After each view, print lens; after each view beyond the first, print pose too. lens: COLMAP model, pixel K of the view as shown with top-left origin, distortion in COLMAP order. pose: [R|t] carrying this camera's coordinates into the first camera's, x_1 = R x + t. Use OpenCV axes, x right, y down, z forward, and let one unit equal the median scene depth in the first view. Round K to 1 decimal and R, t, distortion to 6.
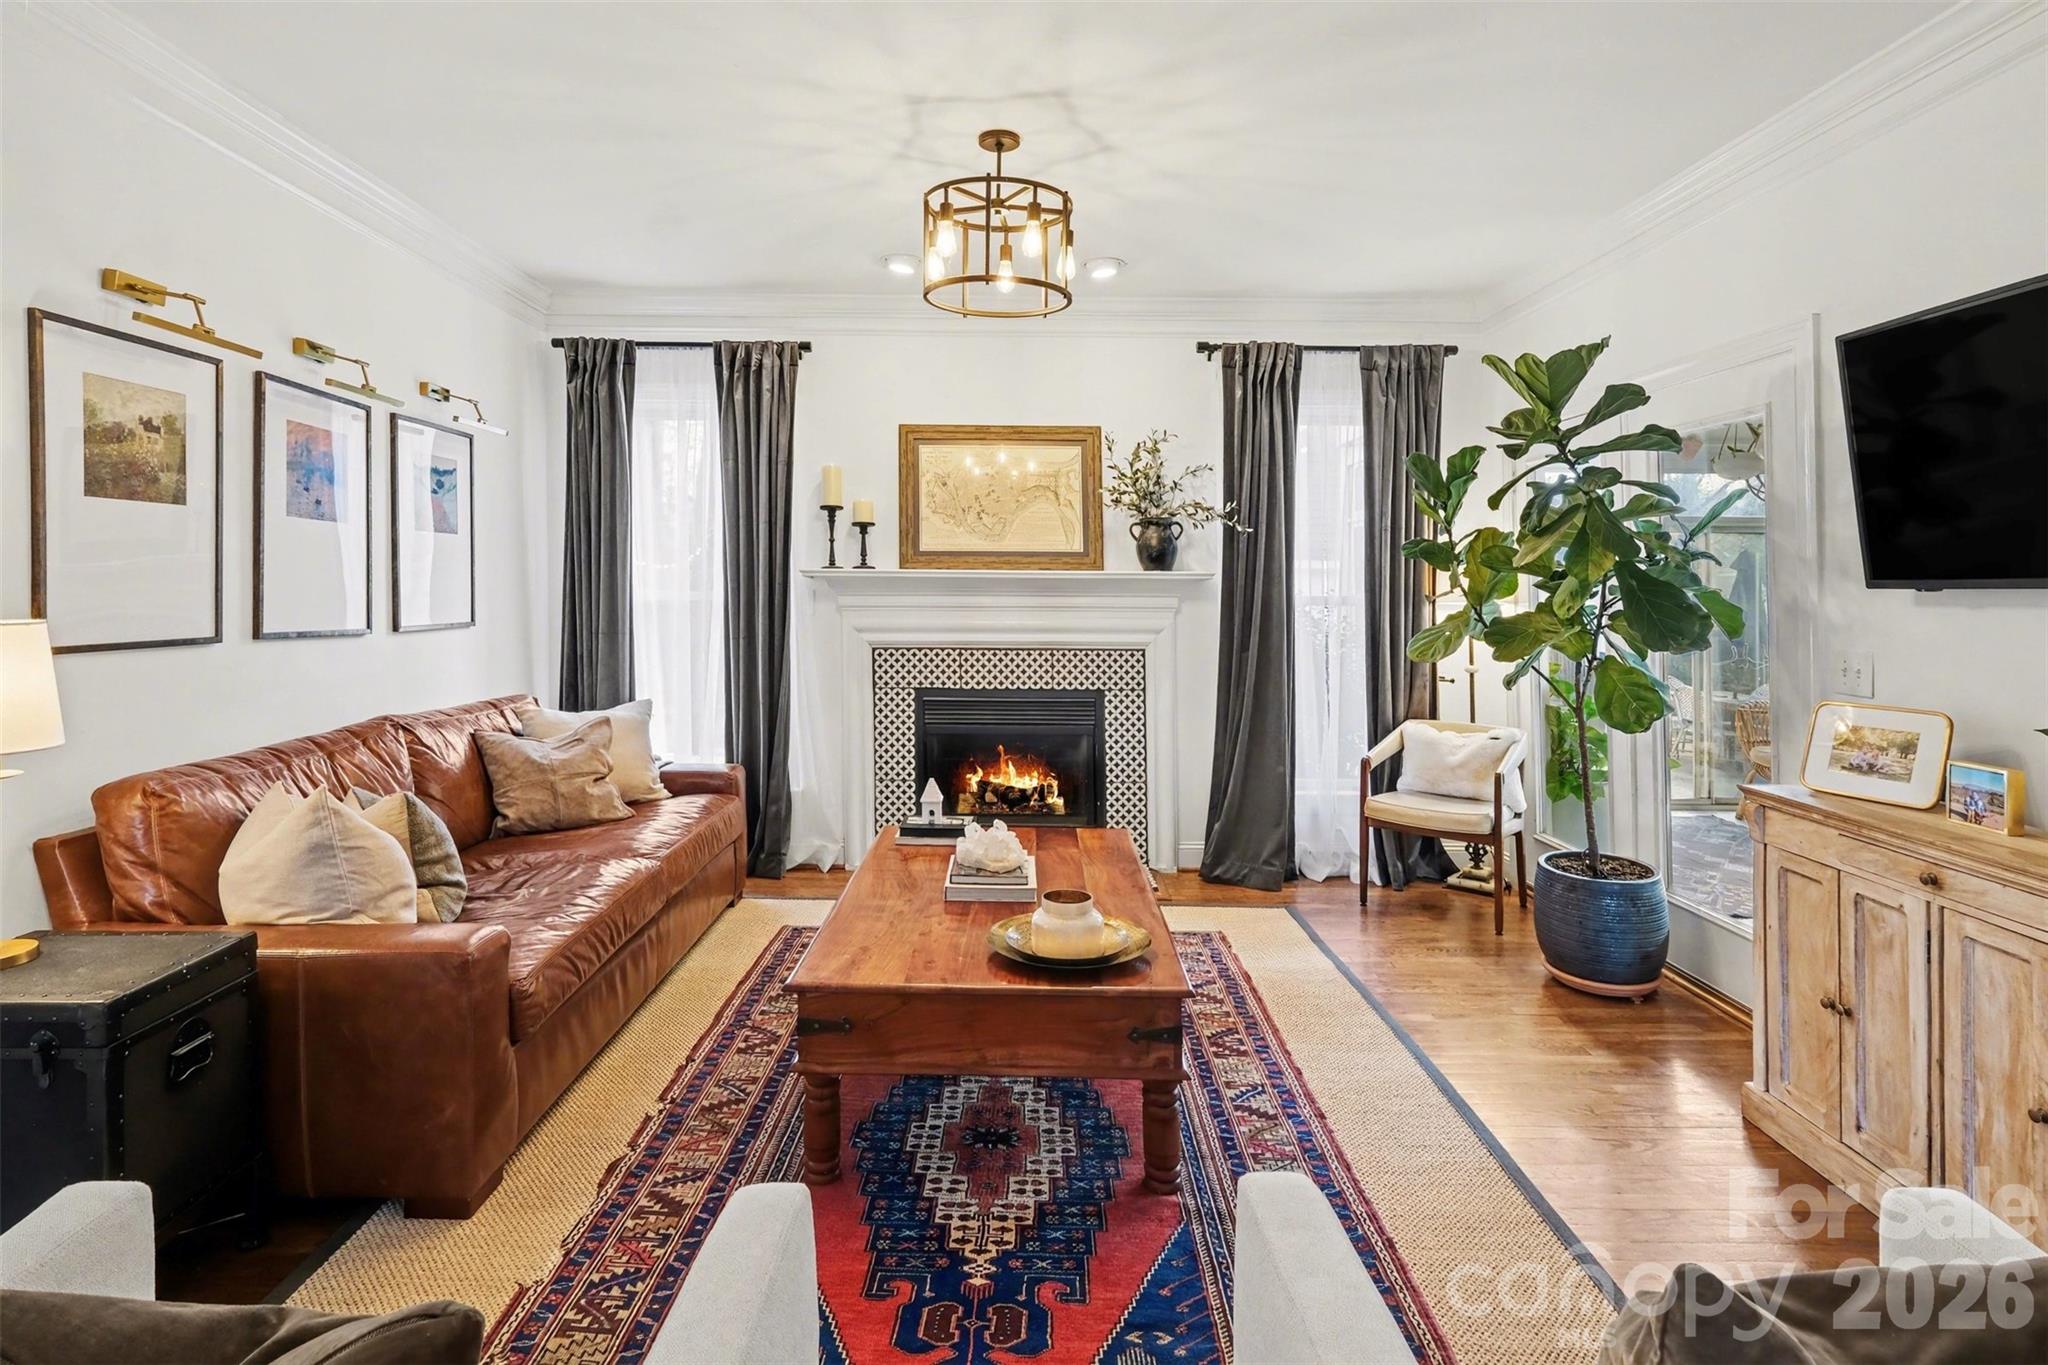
lens RADIAL K [[1023.4, 0, 1025.0], [0, 1023.4, 553.9], [0, 0, 1]] dist [0.005974, -0.002783]
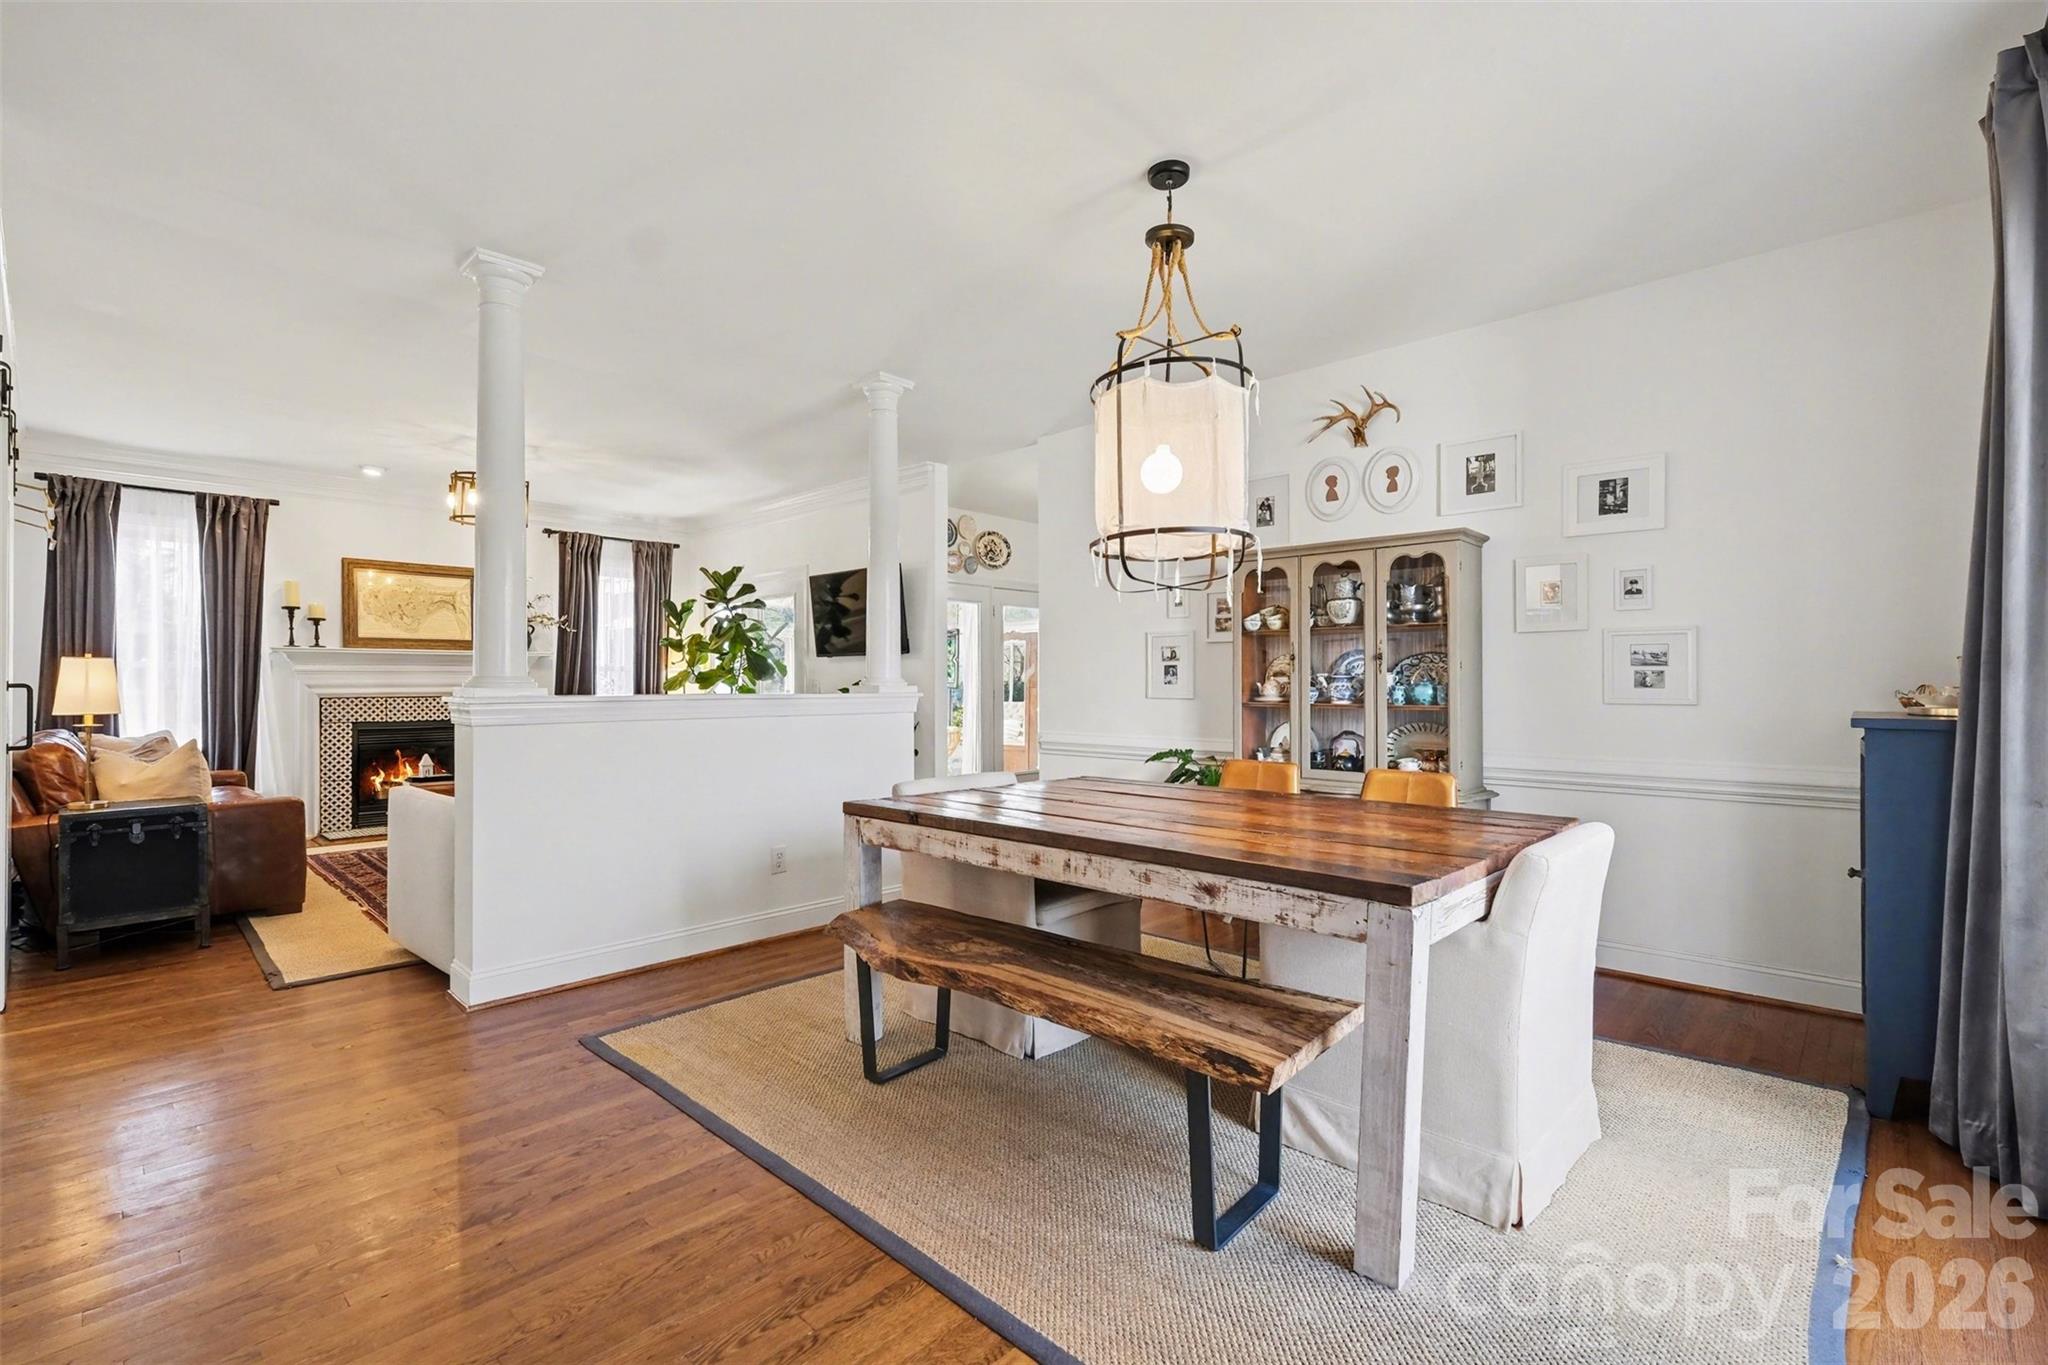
lens RADIAL K [[941.7, 0, 1027.6], [0, 941.7, 667.6], [0, 0, 1]] dist [-0.010165, 0.001103]
pose [[0.692861, 0.003334, 0.721064, -0.481094], [-0.014890, 0.999842, 0.009684, 0.016784], [-0.720918, -0.017447, 0.692801, -0.868668]]
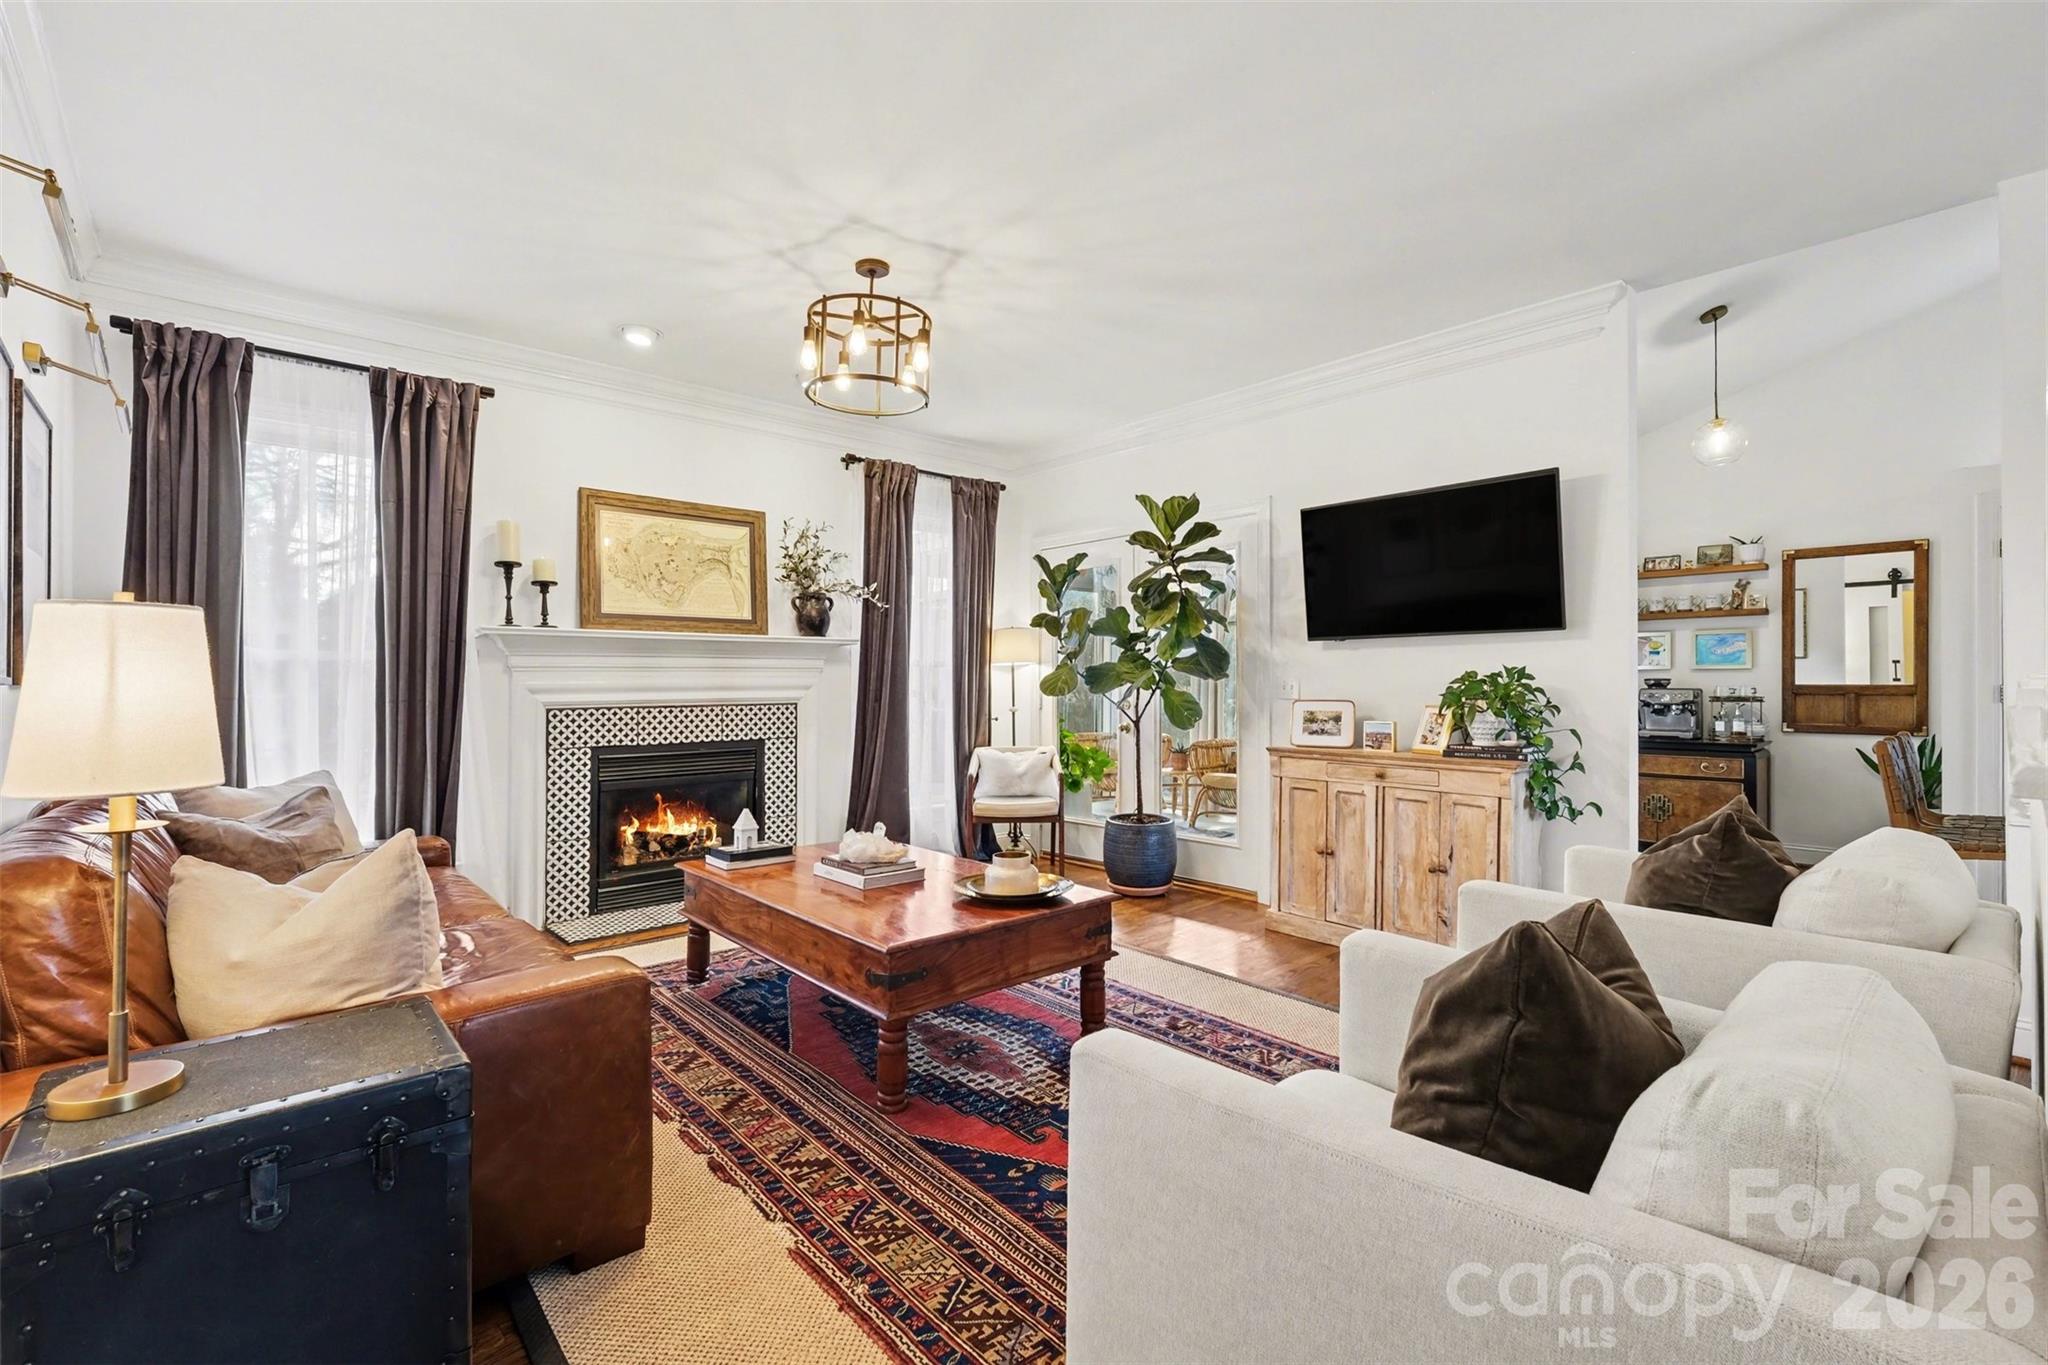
lens RADIAL K [[894.5, 0, 986.6], [0, 894.5, 650.2], [0, 0, 1]] dist [-0.003973, 0.000268]
pose [[0.754800, 0.014296, 0.655799, -0.438738], [-0.009984, 0.999897, -0.010307, 0.044014], [-0.655879, 0.001232, 0.754865, 0.074708]]
